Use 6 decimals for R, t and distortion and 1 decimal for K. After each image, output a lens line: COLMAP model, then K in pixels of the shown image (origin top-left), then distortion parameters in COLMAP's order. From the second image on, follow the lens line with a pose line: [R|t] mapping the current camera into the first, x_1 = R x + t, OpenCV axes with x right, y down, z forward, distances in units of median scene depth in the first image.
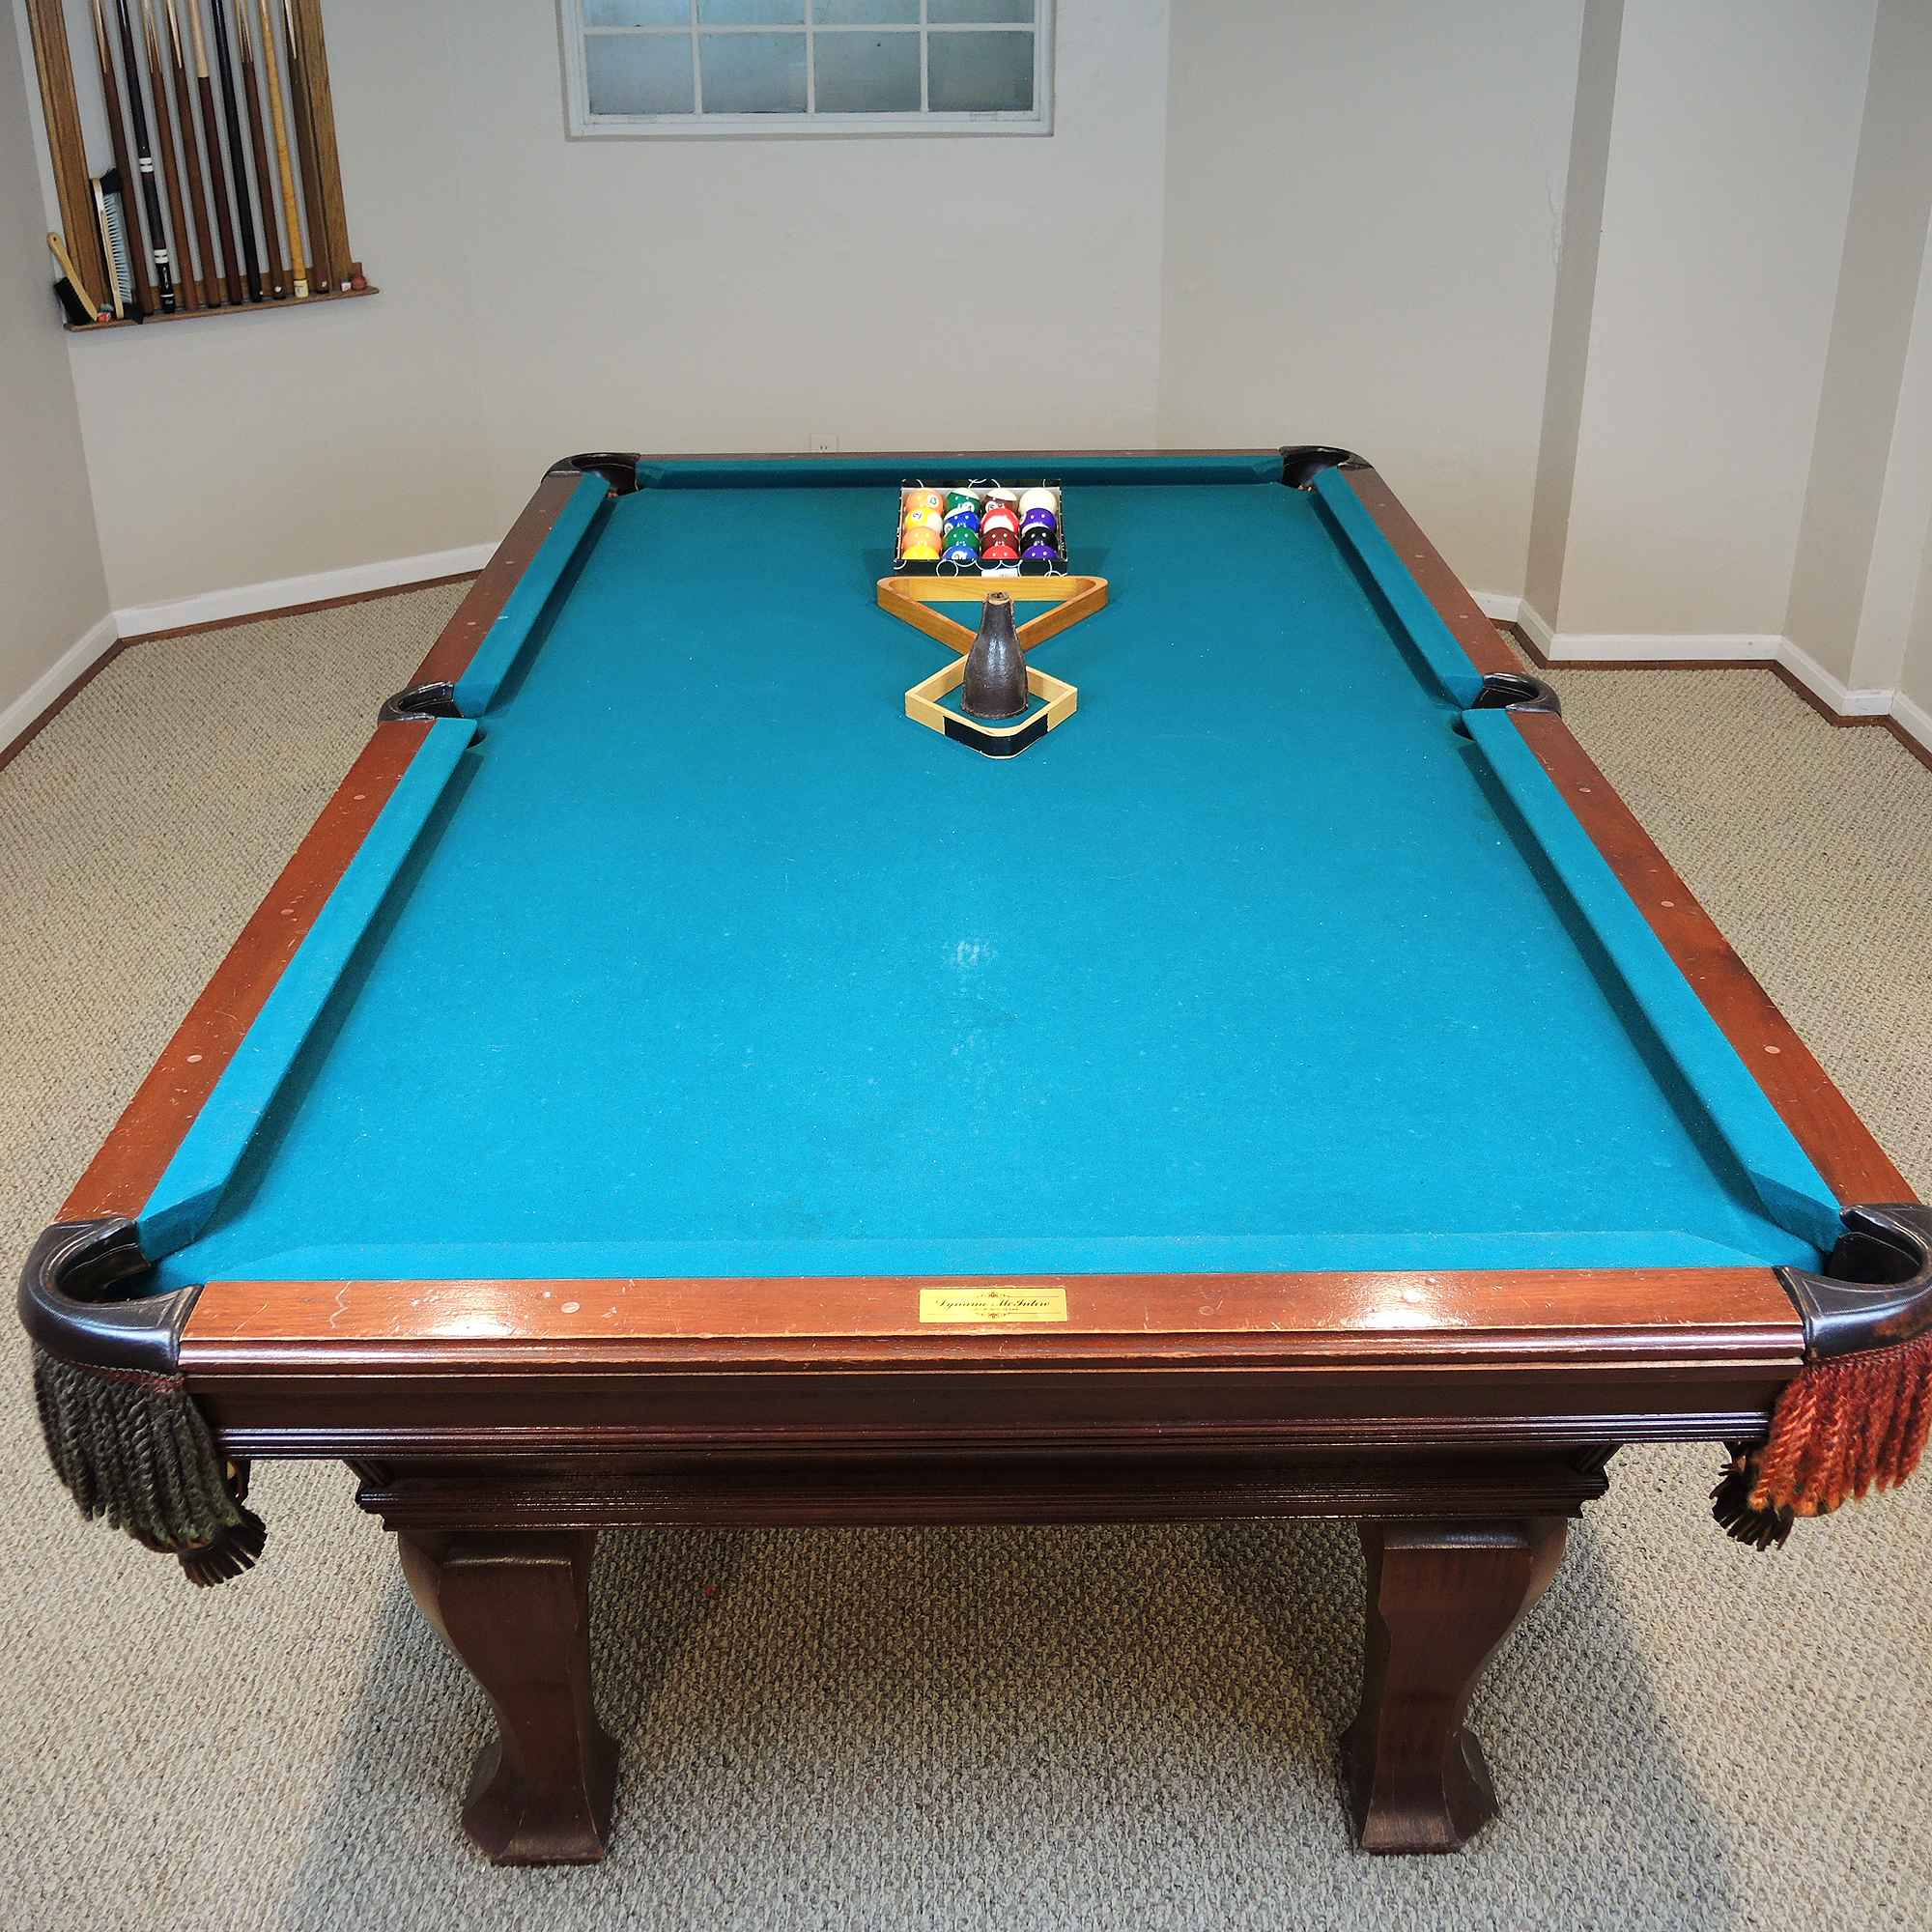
lens RADIAL K [[2148.7, 0, 964.5], [0, 2148.7, 971.6], [0, 0, 1]] dist [-0.070688, 0.000000]
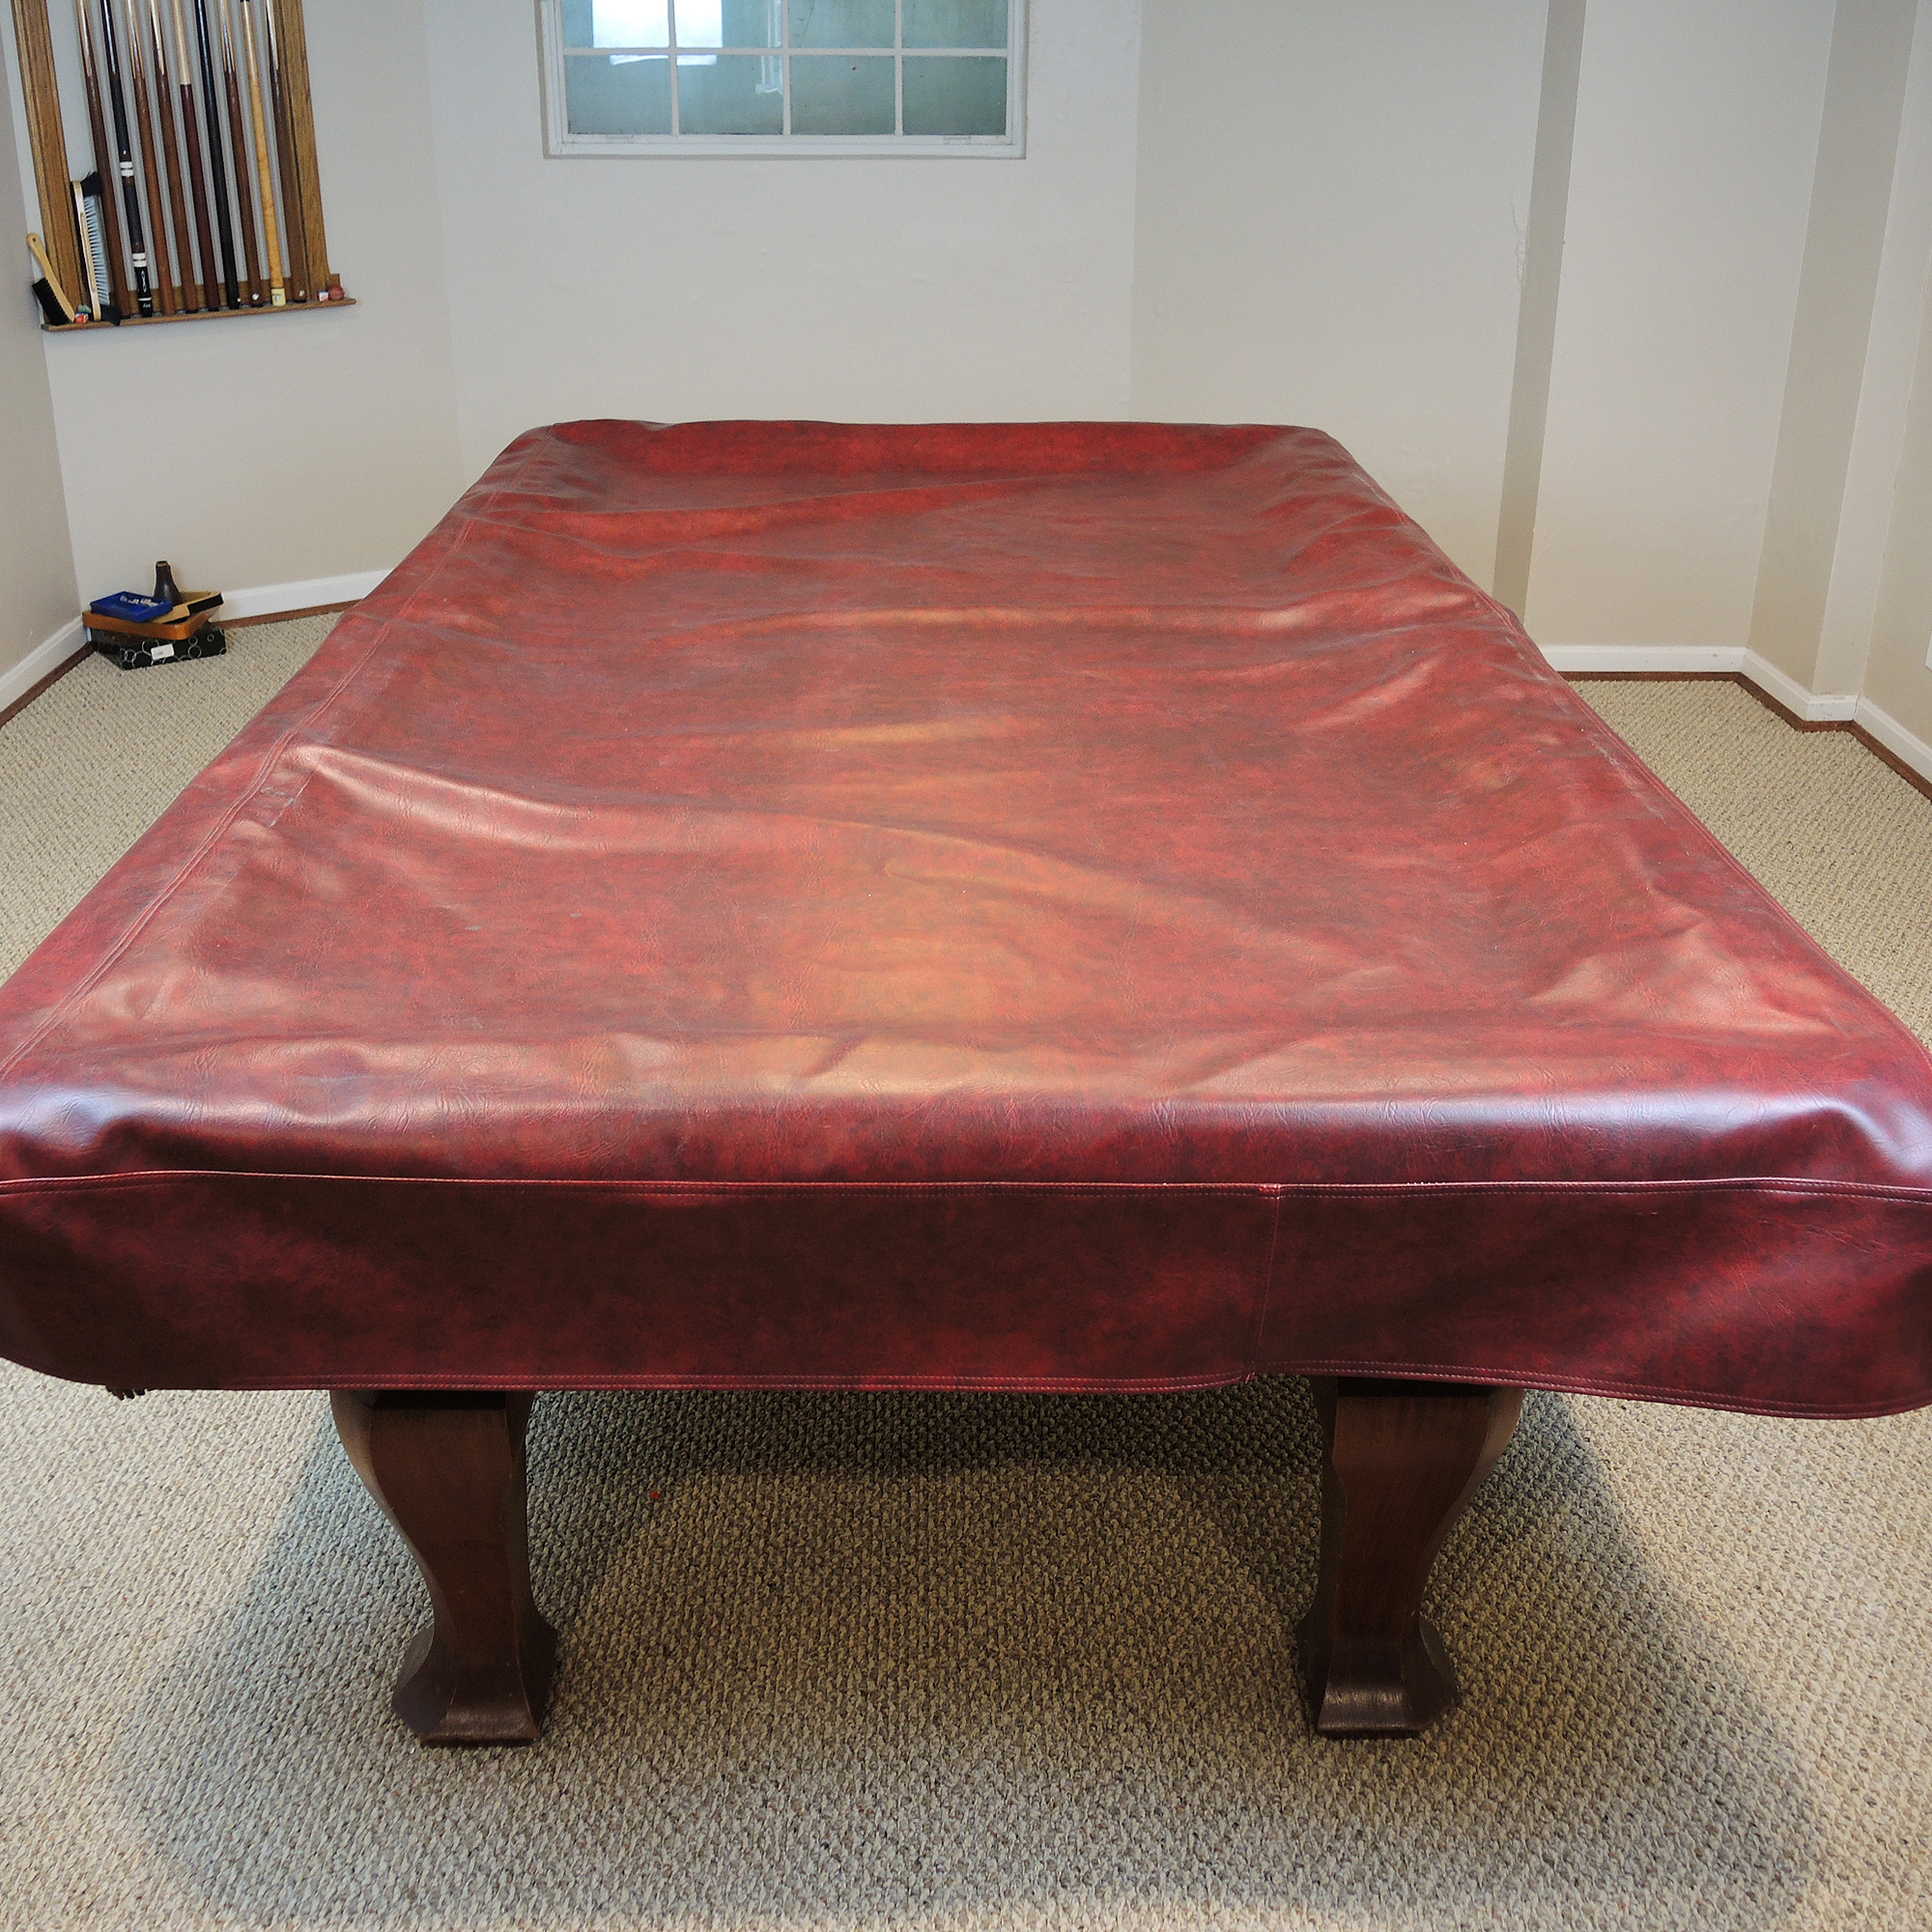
lens RADIAL K [[2148.7, 0, 964.0], [0, 2148.7, 976.9], [0, 0, 1]] dist [-0.070688, 0.000000]
pose [[0.999924, 0.006890, 0.010225, 0.008222], [-0.006423, 0.998963, -0.045063, 0.073322], [-0.010525, 0.044994, 0.998932, 0.007646]]
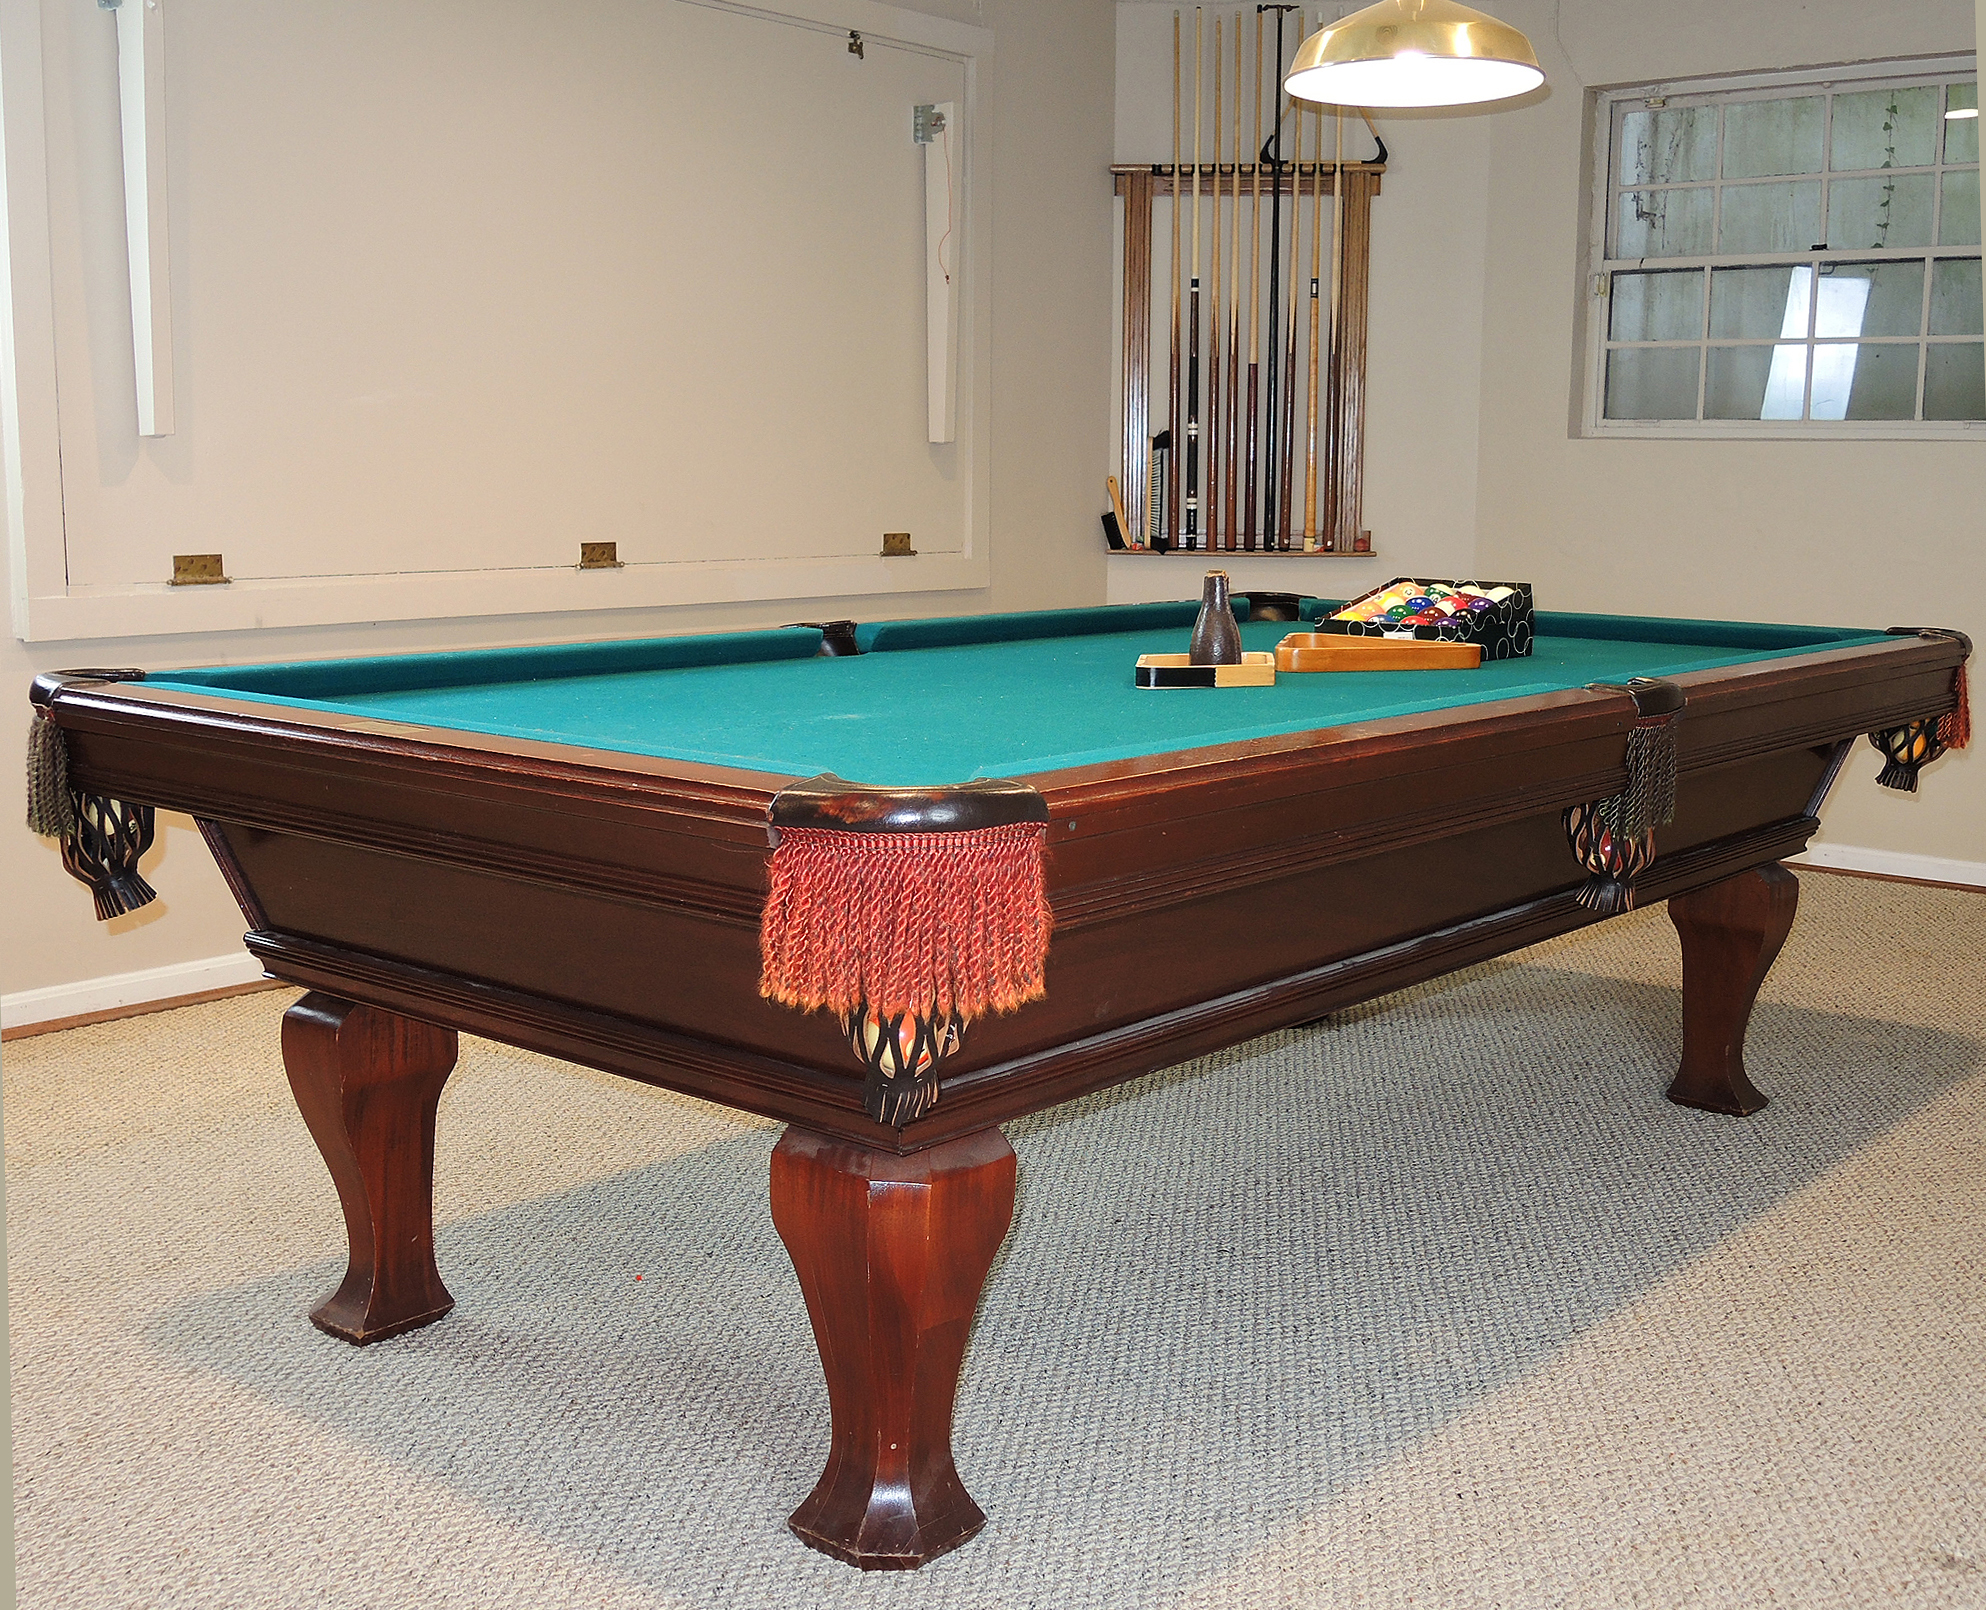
lens RADIAL K [[2223.1, 0, 974.0], [0, 2223.1, 849.6], [0, 0, 1]] dist [-0.058436, 0.000000]
pose [[0.751323, 0.122338, -0.648497, 0.585868], [-0.309257, 0.933358, -0.182216, 0.179368], [0.582988, 0.337455, 0.739087, 0.098635]]
